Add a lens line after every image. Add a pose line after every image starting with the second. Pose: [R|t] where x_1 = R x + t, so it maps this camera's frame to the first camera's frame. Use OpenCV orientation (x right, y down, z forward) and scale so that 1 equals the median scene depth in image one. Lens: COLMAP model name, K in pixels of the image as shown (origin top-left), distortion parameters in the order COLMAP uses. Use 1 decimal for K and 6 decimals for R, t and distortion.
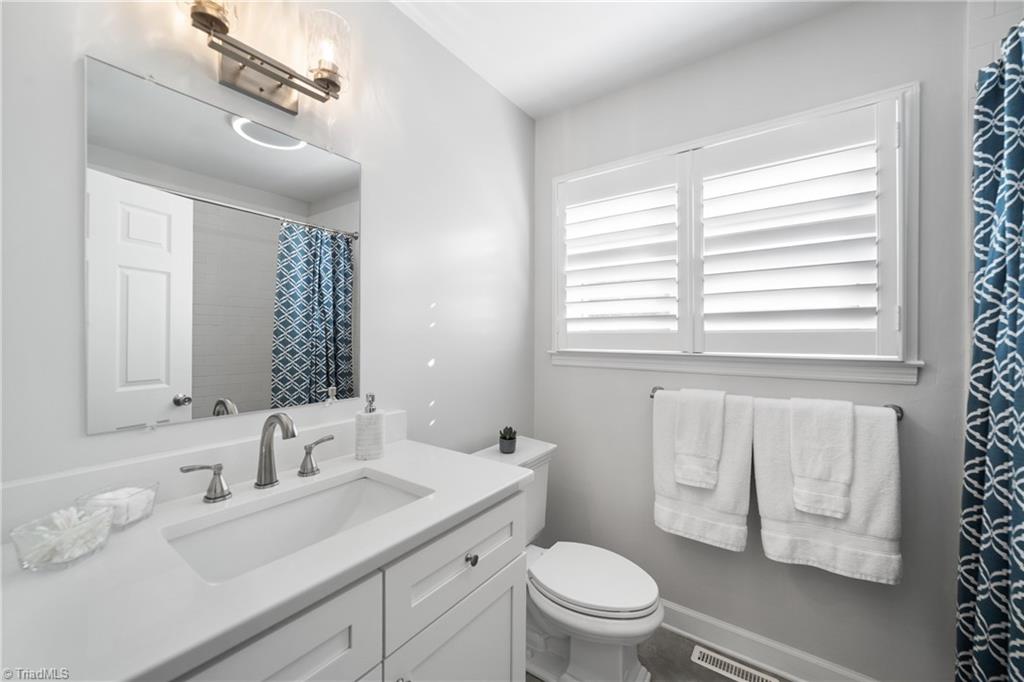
lens RADIAL K [[394.9, 0, 519.5], [0, 394.9, 336.7], [0, 0, 1]] dist [-0.009286, 0.001195]
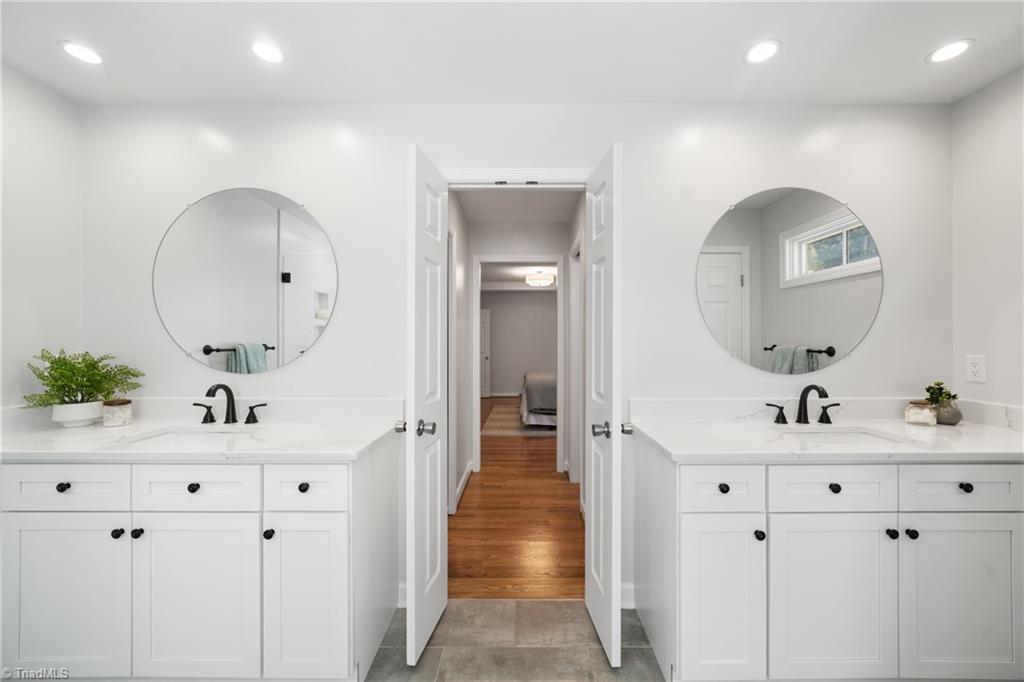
lens RADIAL K [[394.9, 0, 517.9], [0, 394.9, 336.3], [0, 0, 1]] dist [-0.009286, 0.001195]
pose [[0.572460, -0.001953, -0.819930, 0.126735], [-0.008216, 0.999933, -0.008117, -0.009810], [0.819891, 0.011384, 0.572406, -1.264966]]
